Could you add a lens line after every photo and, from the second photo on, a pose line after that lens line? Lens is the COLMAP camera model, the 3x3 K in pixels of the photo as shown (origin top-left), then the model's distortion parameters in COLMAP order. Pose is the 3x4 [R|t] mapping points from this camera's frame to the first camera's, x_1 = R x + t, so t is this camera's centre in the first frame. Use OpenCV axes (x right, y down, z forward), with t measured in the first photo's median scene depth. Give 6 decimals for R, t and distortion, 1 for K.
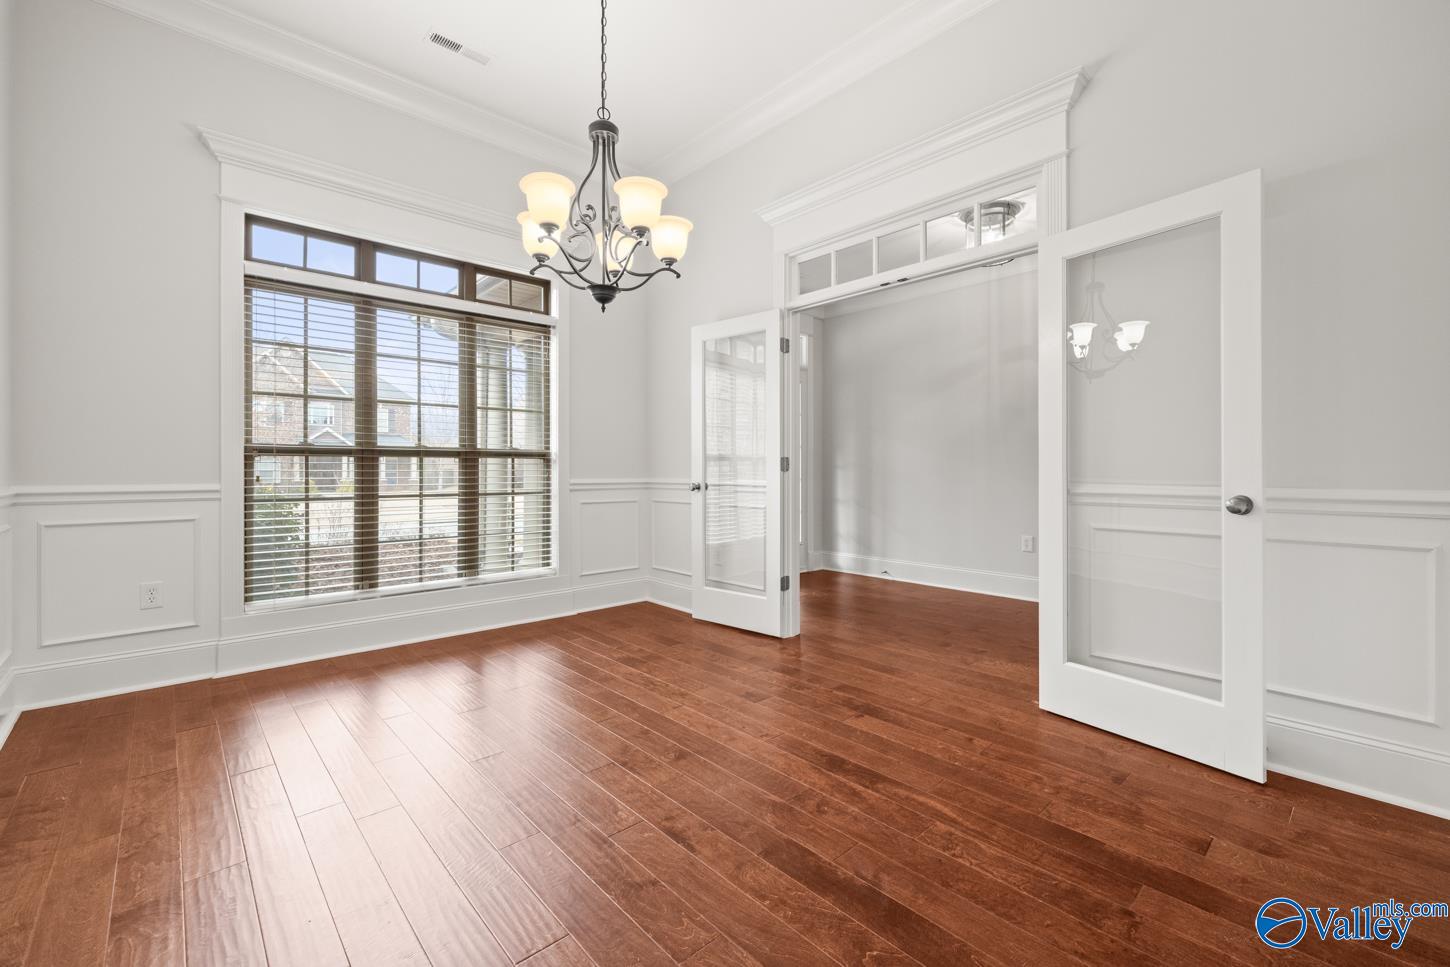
lens RADIAL K [[610.3, 0, 727.4], [0, 610.3, 472.9], [0, 0, 1]] dist [0.000168, 0.000146]
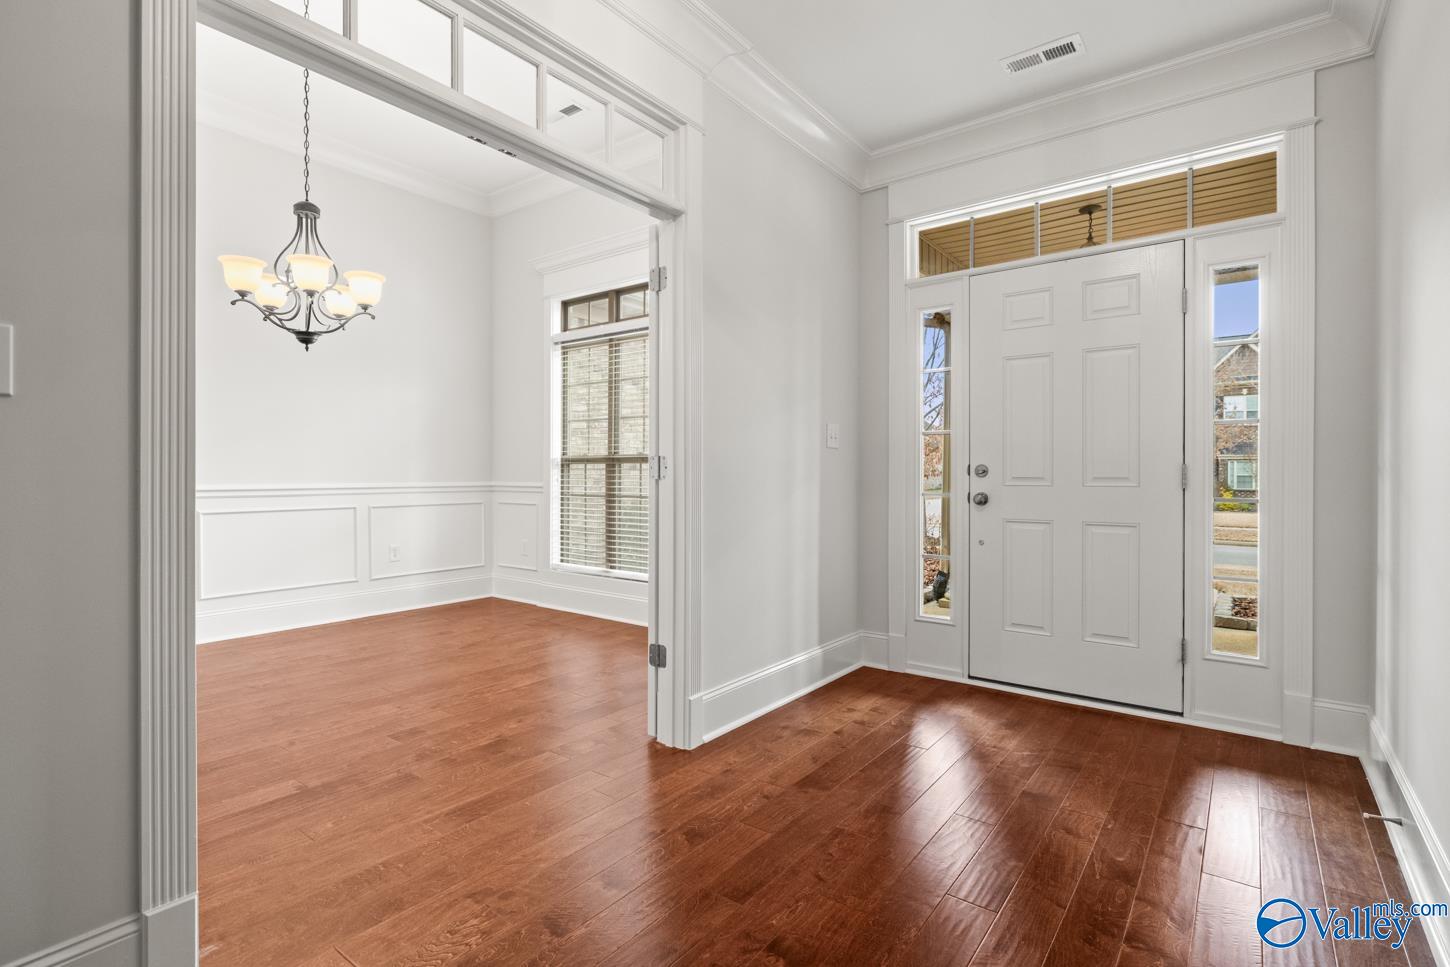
lens RADIAL K [[702.0, 0, 726.3], [0, 702.0, 482.2], [0, 0, 1]] dist [0.025644, 0.000252]
pose [[0.162225, 0.013422, -0.986662, 0.965027], [-0.010997, 0.999870, 0.011793, -0.009188], [0.986692, 0.008937, 0.162352, 1.113305]]
